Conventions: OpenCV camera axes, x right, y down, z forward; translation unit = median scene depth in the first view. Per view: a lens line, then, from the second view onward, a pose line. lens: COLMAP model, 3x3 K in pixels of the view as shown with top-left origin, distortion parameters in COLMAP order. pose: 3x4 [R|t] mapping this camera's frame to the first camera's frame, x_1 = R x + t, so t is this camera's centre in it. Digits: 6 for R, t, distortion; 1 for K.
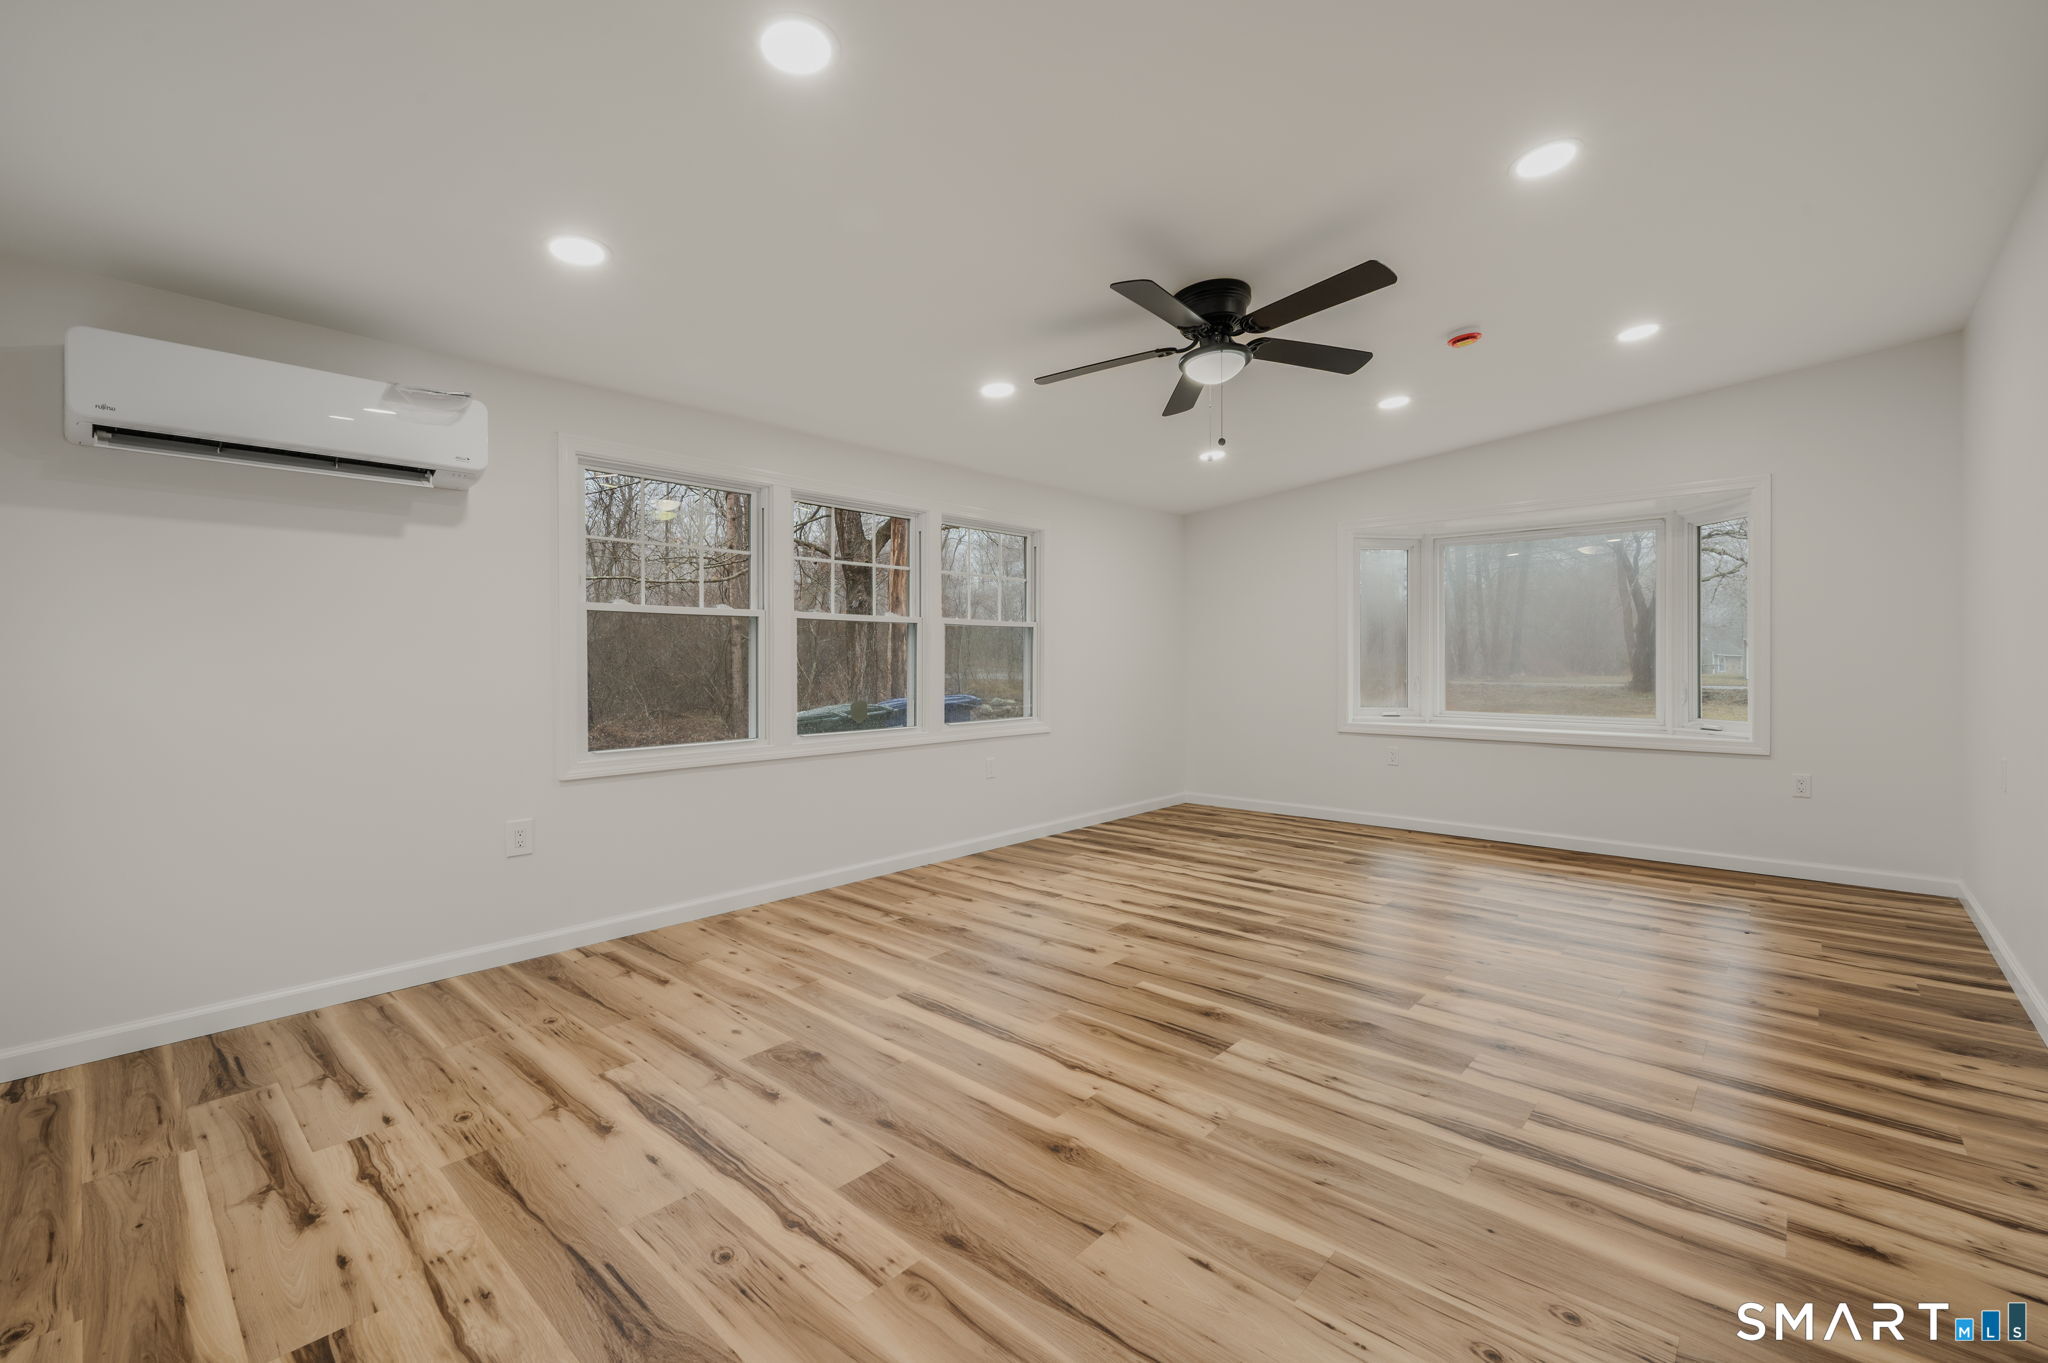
lens RADIAL K [[868.3, 0, 994.8], [0, 868.3, 659.3], [0, 0, 1]] dist [0.000038, 0.000439]
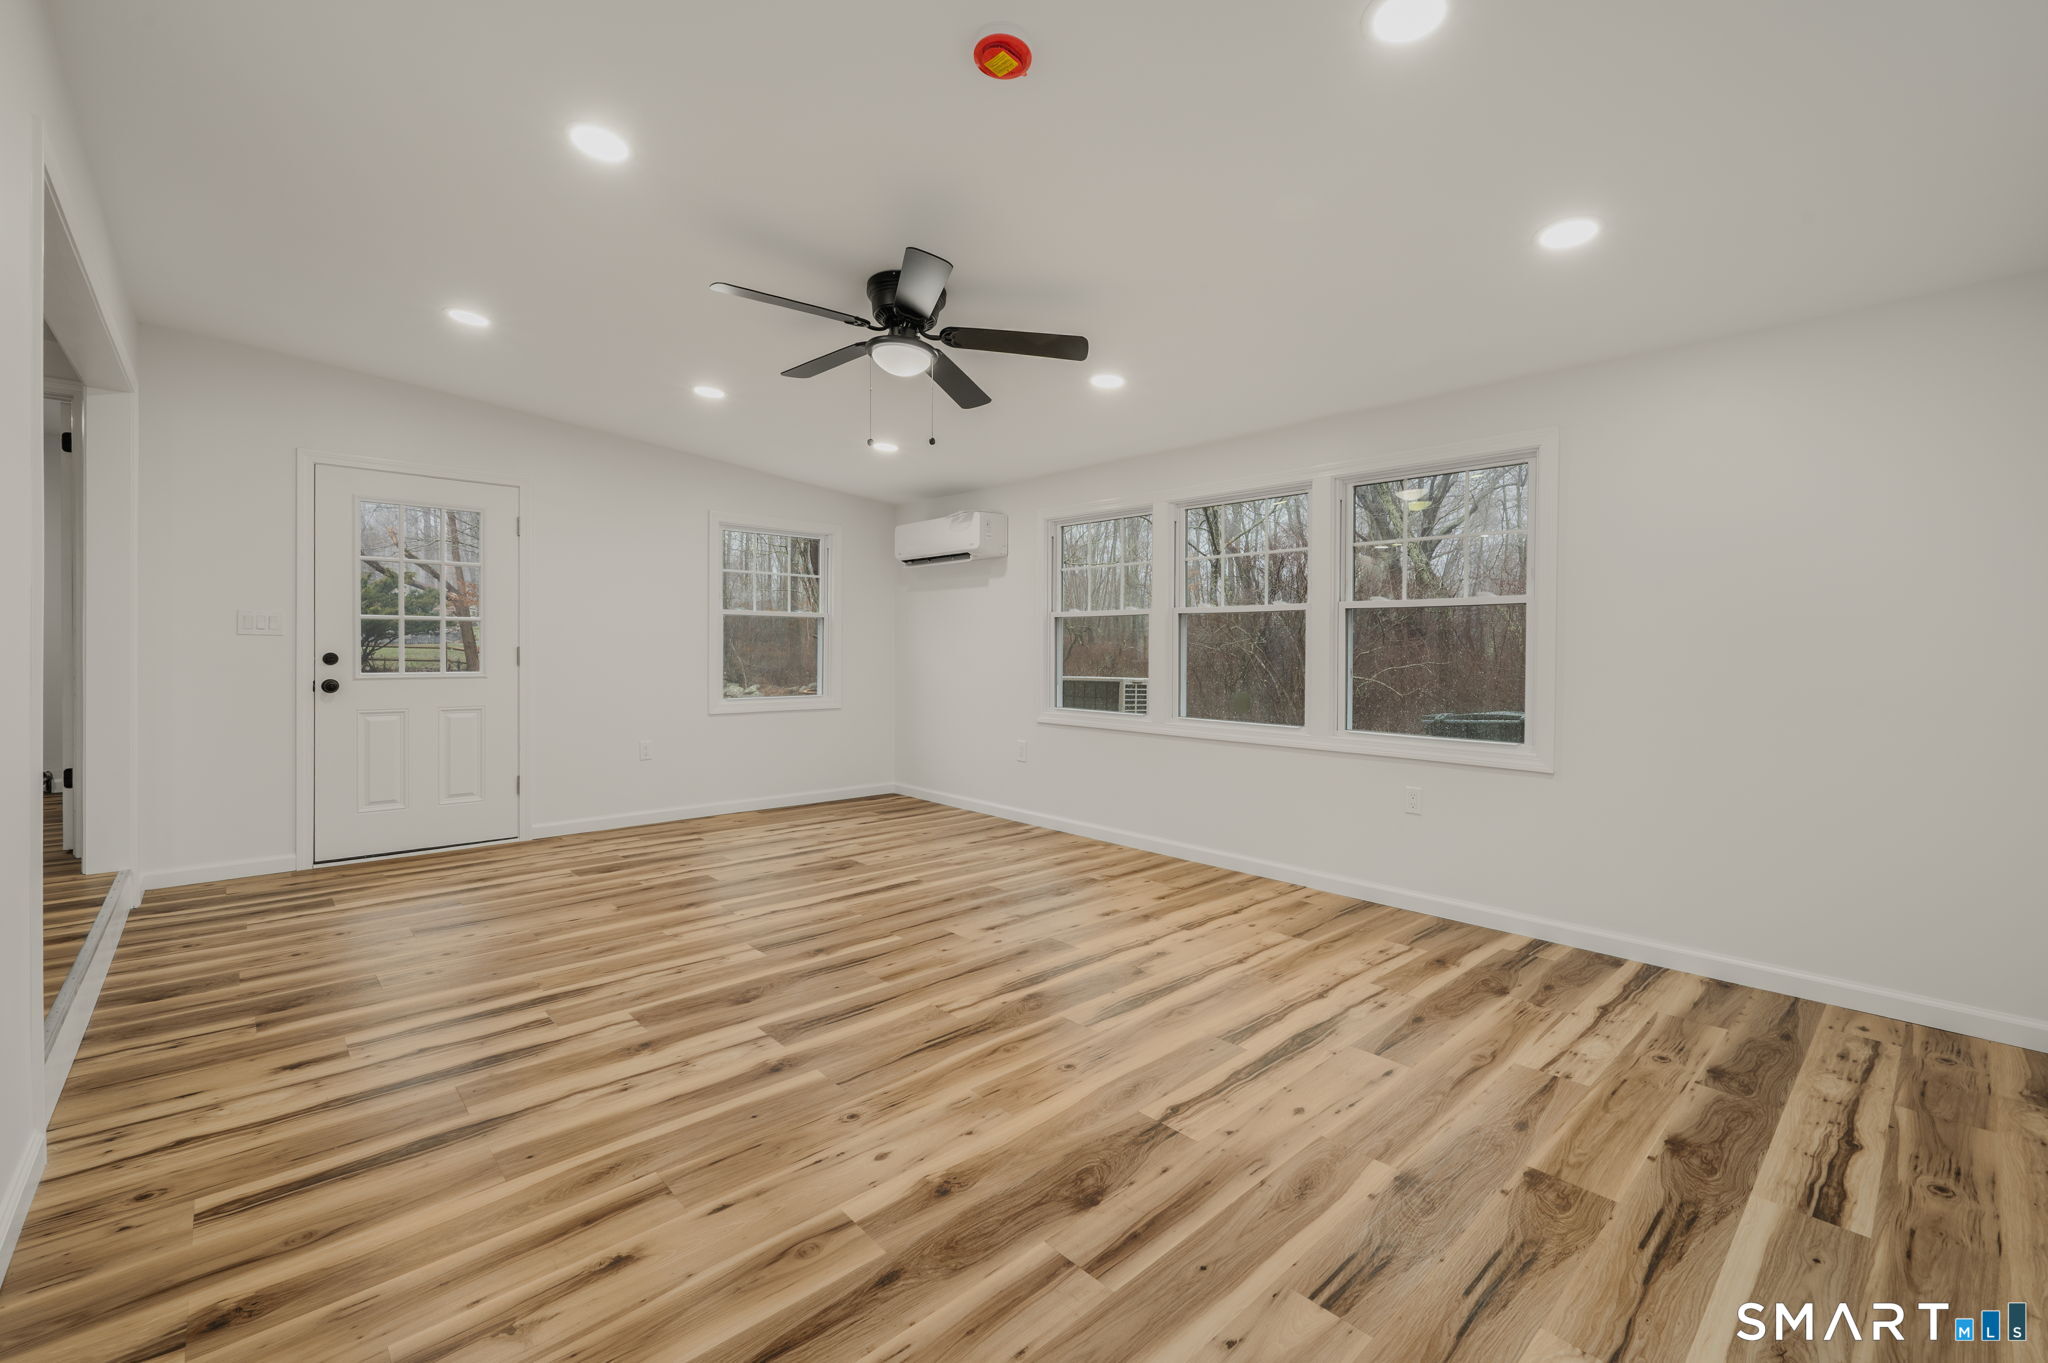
lens RADIAL K [[861.7, 0, 1049.2], [0, 861.7, 662.5], [0, 0, 1]] dist [-0.001030, -0.000264]
pose [[-0.056388, 0.019166, -0.998225, 1.524403], [-0.006357, 0.999789, 0.019555, -0.008057], [0.998389, 0.007449, -0.056255, 1.510428]]
